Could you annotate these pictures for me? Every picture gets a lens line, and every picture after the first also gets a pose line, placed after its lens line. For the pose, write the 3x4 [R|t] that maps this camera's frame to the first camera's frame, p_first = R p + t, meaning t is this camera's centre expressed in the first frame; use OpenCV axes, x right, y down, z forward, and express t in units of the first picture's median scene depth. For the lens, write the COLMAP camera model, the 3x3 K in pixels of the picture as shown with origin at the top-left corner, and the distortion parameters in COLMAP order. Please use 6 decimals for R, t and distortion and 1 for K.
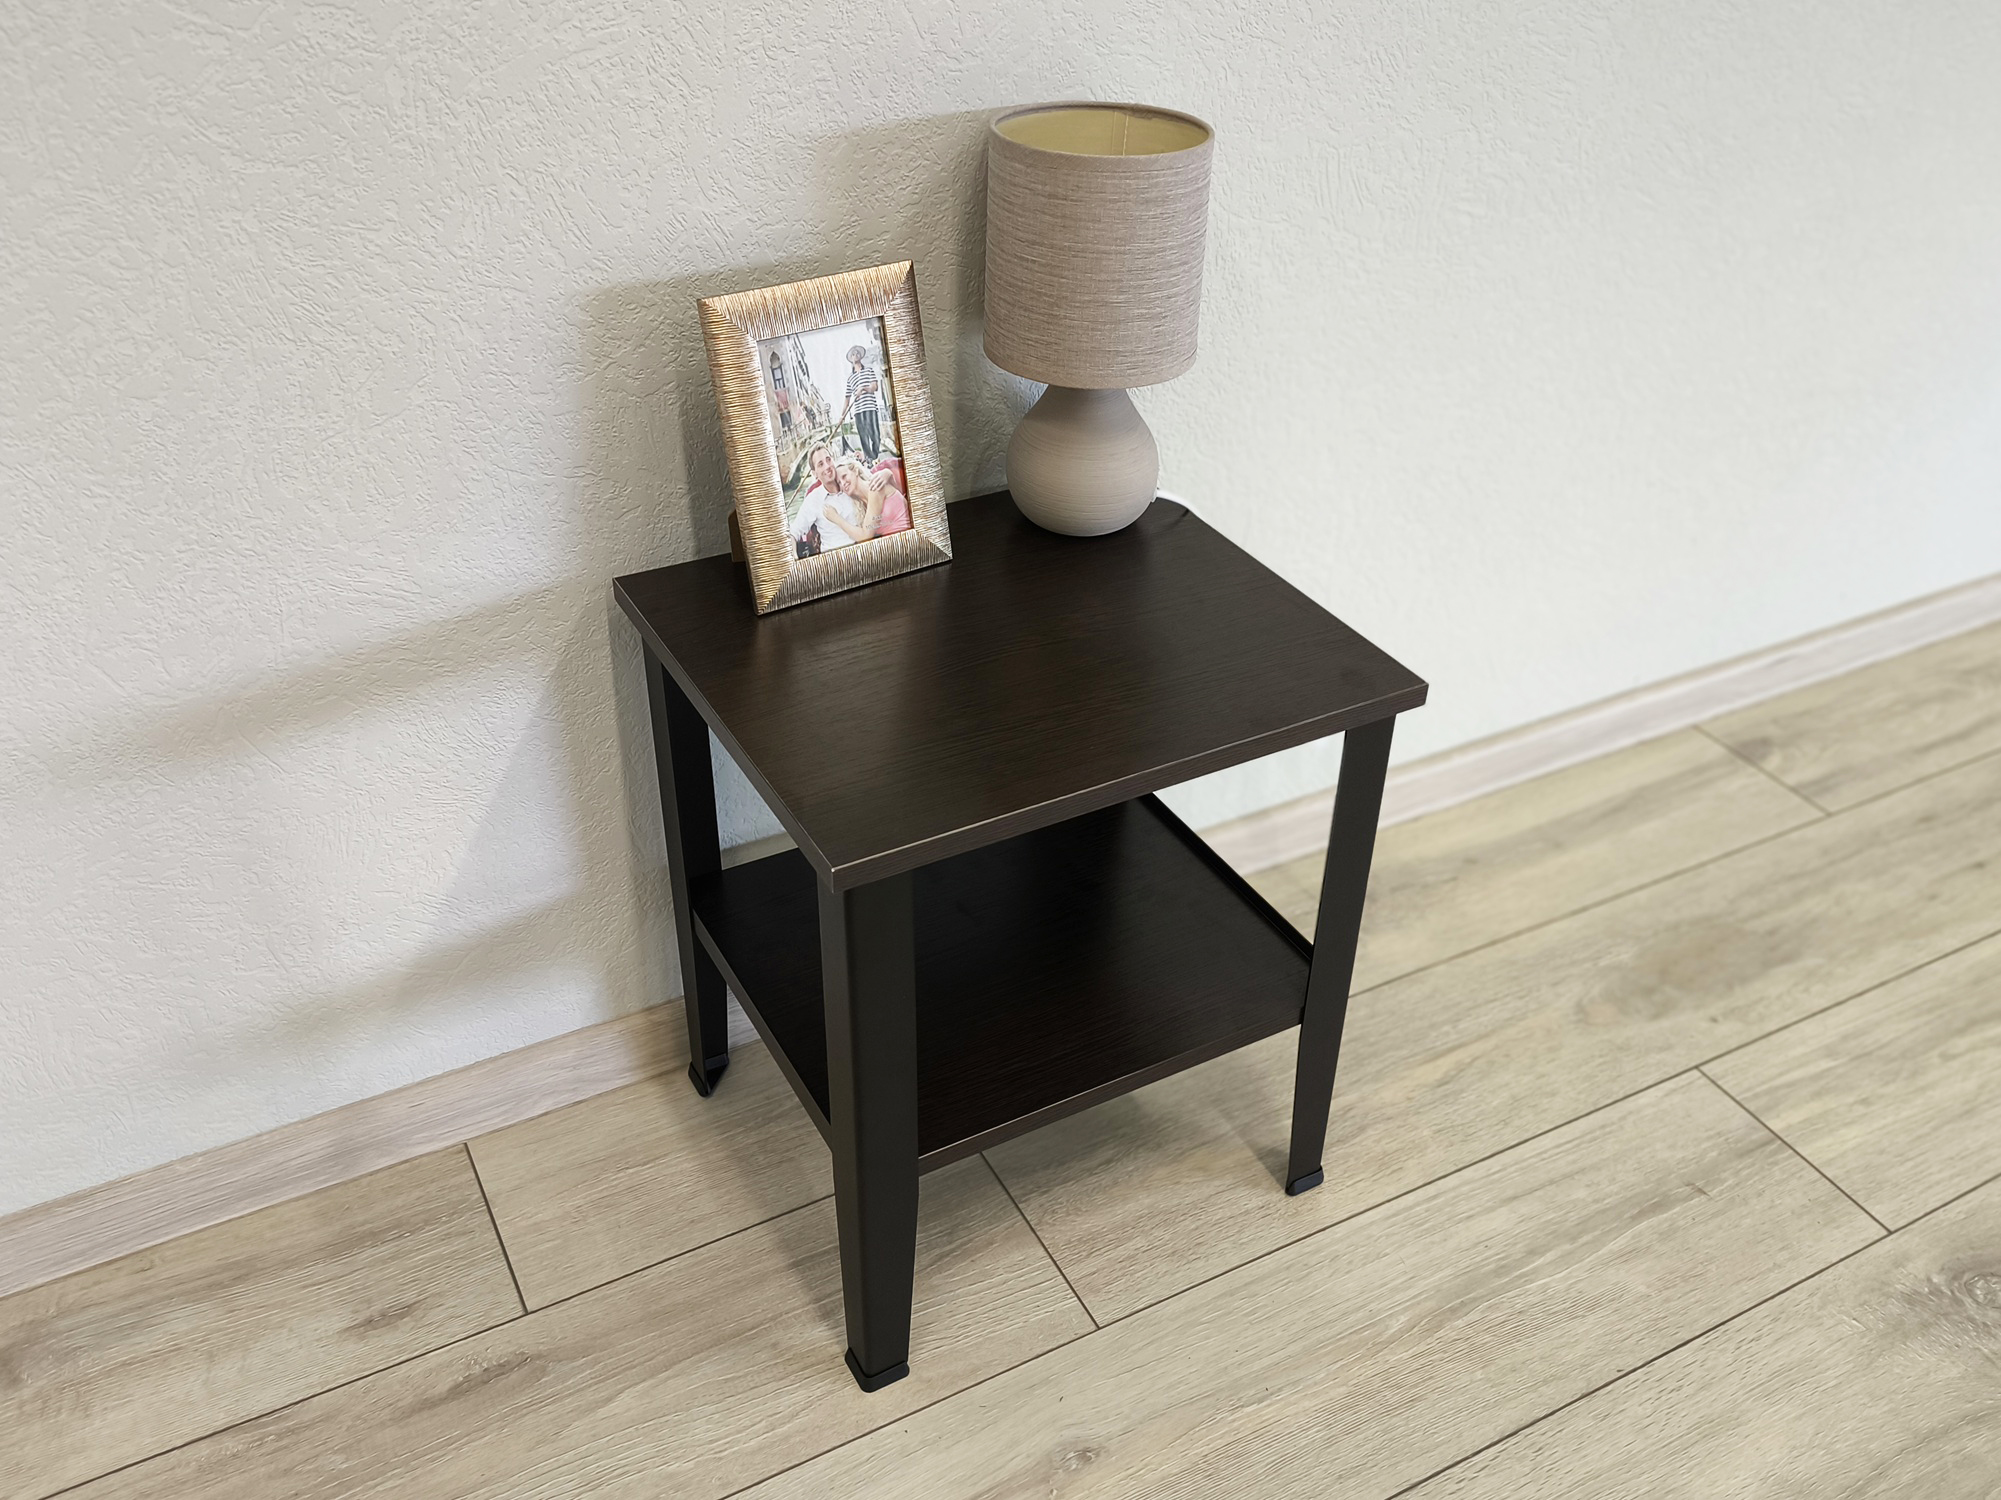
lens RADIAL K [[1698.3, 0, 1041.7], [0, 1698.3, 752.1], [0, 0, 1]] dist [0.144487, -0.288076]
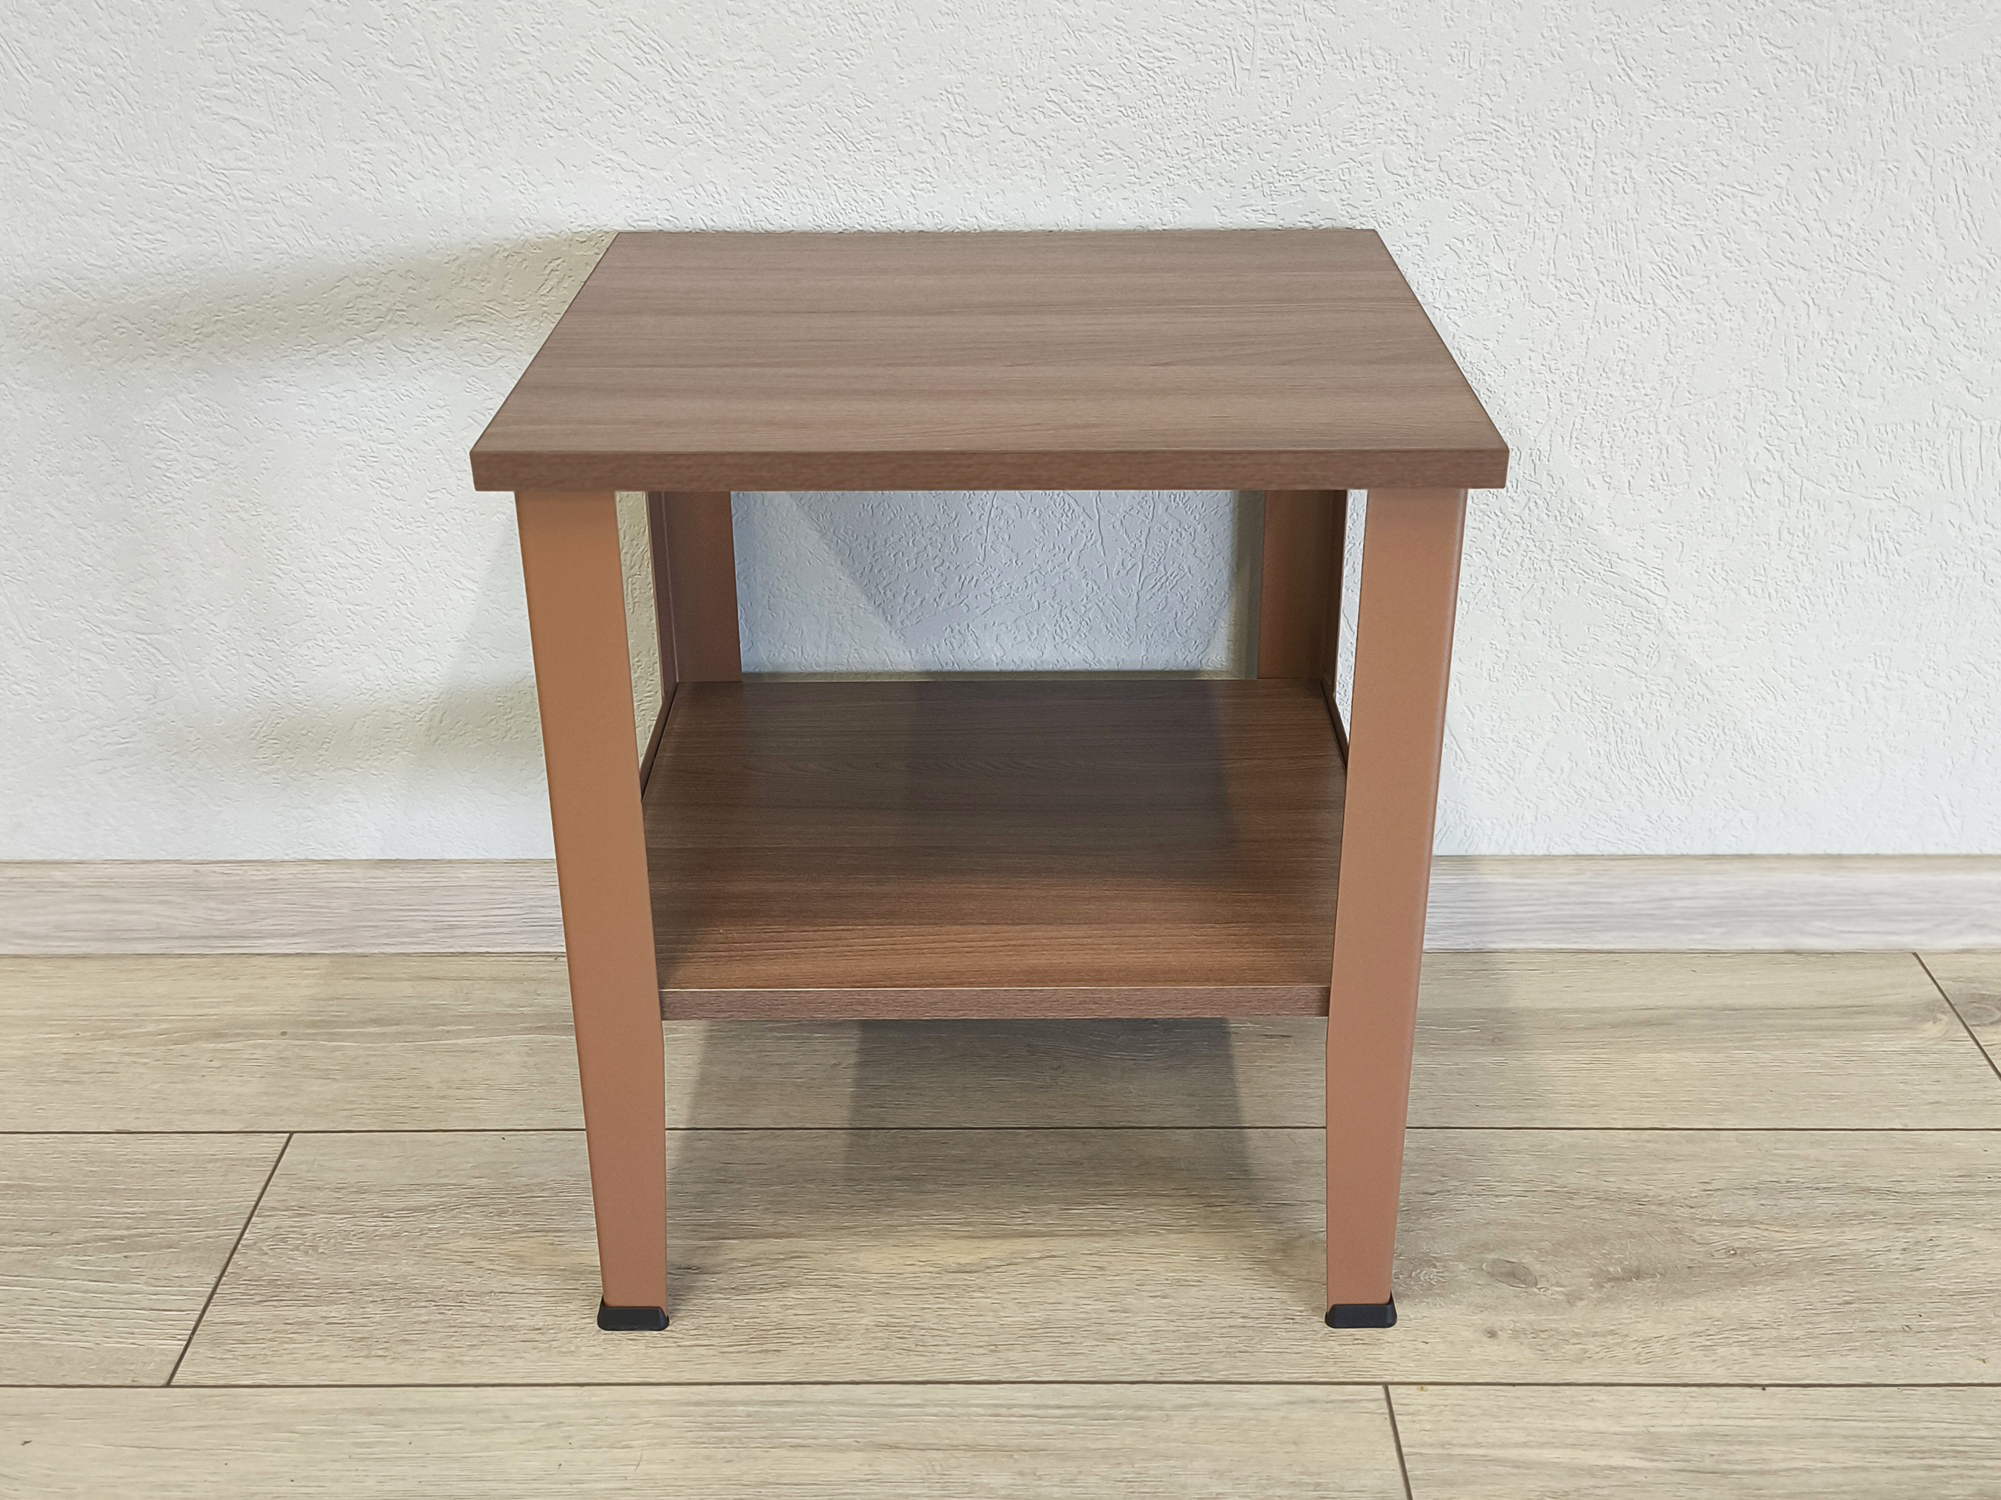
lens RADIAL K [[2113.6, 0, 1017.6], [0, 2113.6, 747.9], [0, 0, 1]] dist [0.162577, -0.314931]
pose [[0.881378, 0.191882, -0.431688, 0.575268], [-0.249389, 0.965076, -0.080208, 0.071939], [0.401221, 0.178351, 0.898450, 0.299243]]
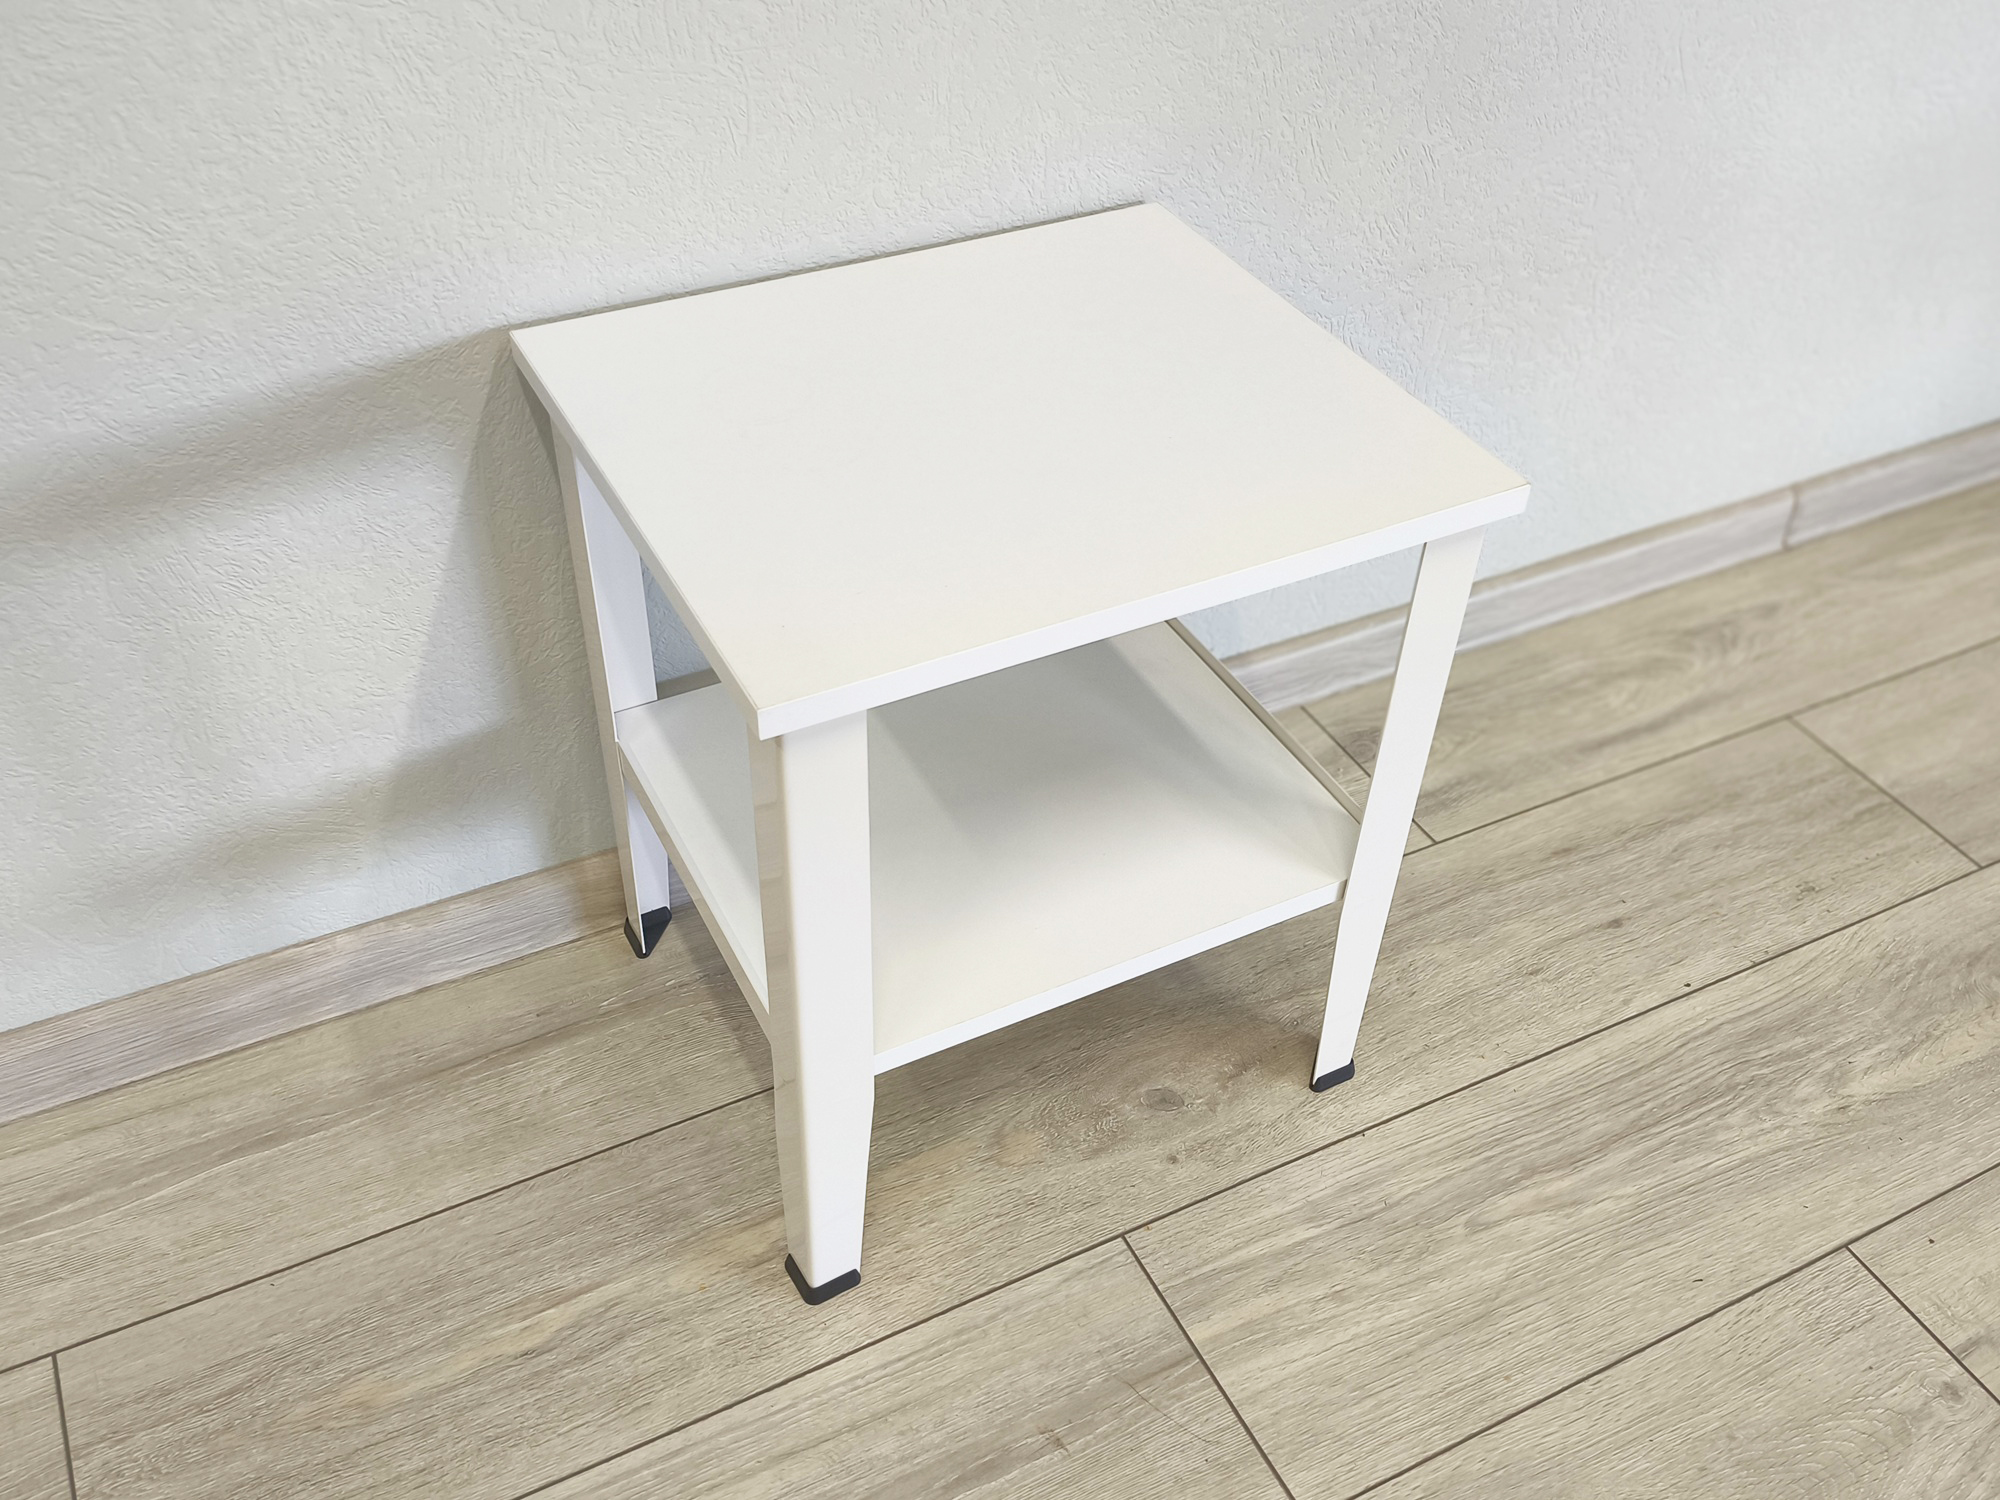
lens RADIAL K [[1773.6, 0, 1010.1], [0, 1773.6, 785.9], [0, 0, 1]] dist [0.141571, -0.247297]
pose [[0.999793, 0.017012, -0.011130, 0.360924], [-0.015573, 0.992817, 0.118626, -0.101349], [0.013068, -0.118428, 0.992877, 0.291666]]
